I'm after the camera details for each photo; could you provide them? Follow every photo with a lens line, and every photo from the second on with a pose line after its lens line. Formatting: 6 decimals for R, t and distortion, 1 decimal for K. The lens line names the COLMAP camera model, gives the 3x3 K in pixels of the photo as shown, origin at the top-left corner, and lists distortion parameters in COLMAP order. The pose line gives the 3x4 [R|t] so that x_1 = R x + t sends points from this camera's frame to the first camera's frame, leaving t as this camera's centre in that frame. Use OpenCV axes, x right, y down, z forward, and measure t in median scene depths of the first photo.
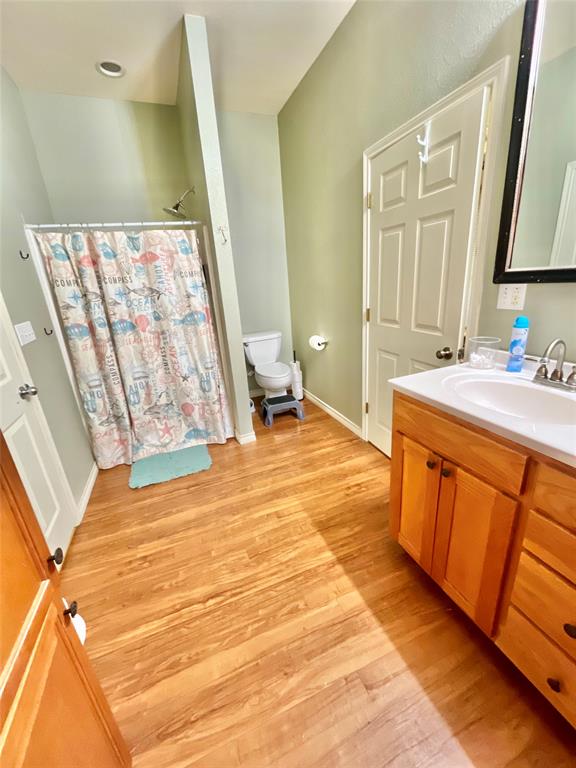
lens RADIAL K [[310.2, 0, 285.0], [0, 310.2, 383.0], [0, 0, 1]] dist [-0.003458, 0.000421]
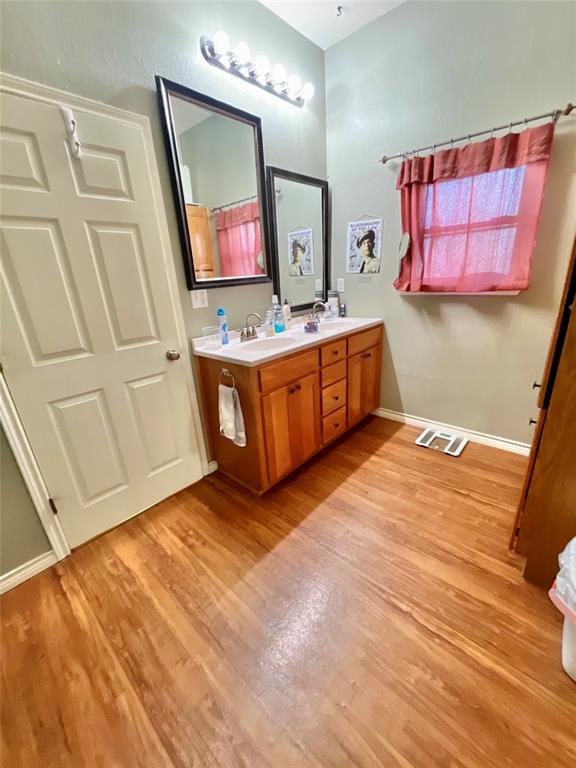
lens RADIAL K [[310.2, 0, 284.9], [0, 310.2, 383.6], [0, 0, 1]] dist [-0.003458, 0.000421]
pose [[-0.444222, -0.197934, 0.873779, -0.733400], [0.374633, 0.844891, 0.381850, -0.320940], [-0.813829, 0.496972, -0.301166, 1.206647]]
